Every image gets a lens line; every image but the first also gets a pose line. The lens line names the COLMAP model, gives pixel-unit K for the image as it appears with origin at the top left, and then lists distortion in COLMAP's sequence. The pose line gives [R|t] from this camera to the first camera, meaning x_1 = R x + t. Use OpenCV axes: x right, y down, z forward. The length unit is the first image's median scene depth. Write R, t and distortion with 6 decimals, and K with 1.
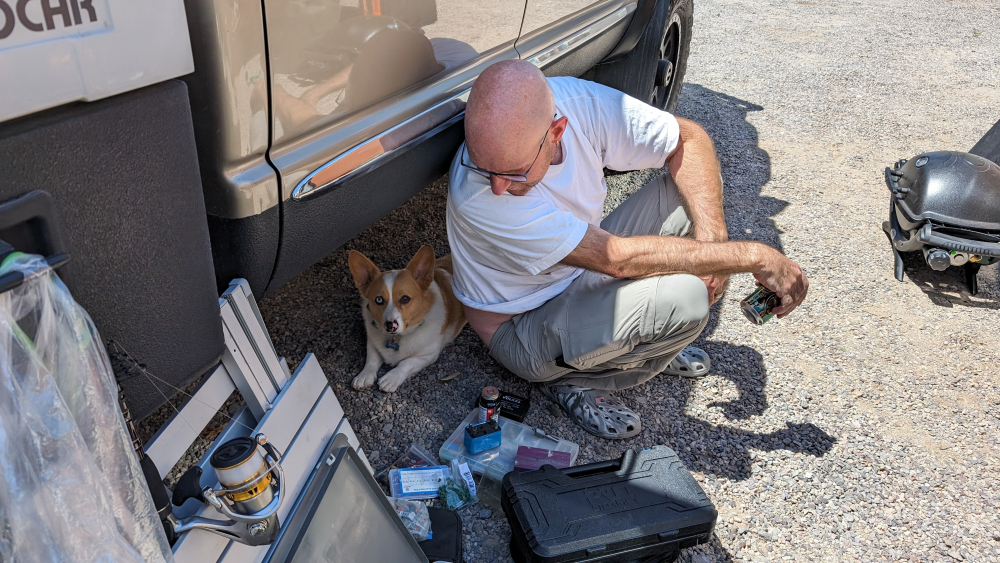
lens RADIAL K [[740.6, 0, 498.0], [0, 740.6, 274.5], [0, 0, 1]] dist [0.008354, -0.006498]
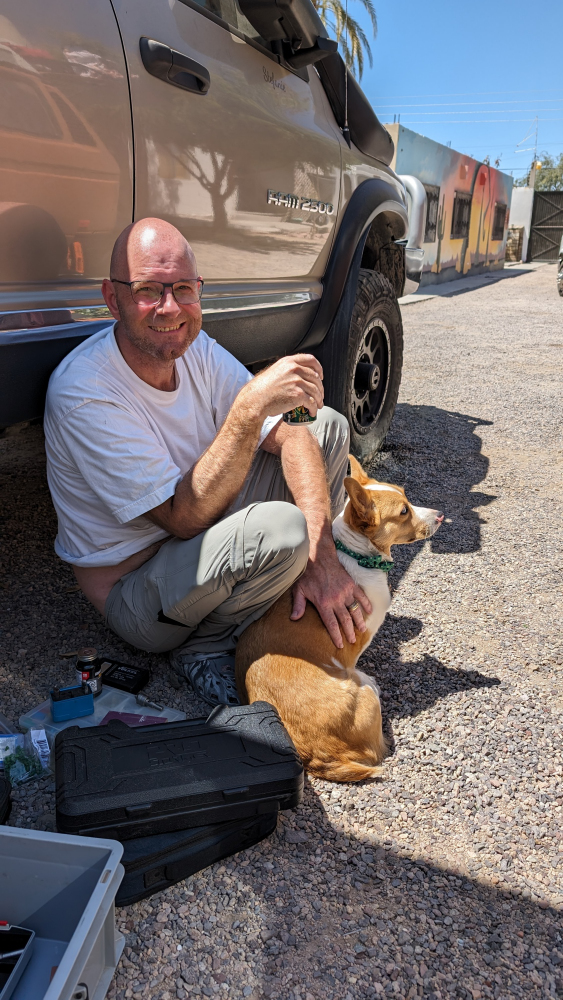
lens RADIAL K [[740.6, 0, 284.8], [0, 740.6, 502.3], [0, 0, 1]] dist [0.008354, -0.006498]
pose [[0.999699, -0.015439, -0.019088, 0.231579], [0.011682, 0.982998, -0.183244, 0.138939], [0.021592, 0.182966, 0.982882, 0.096838]]
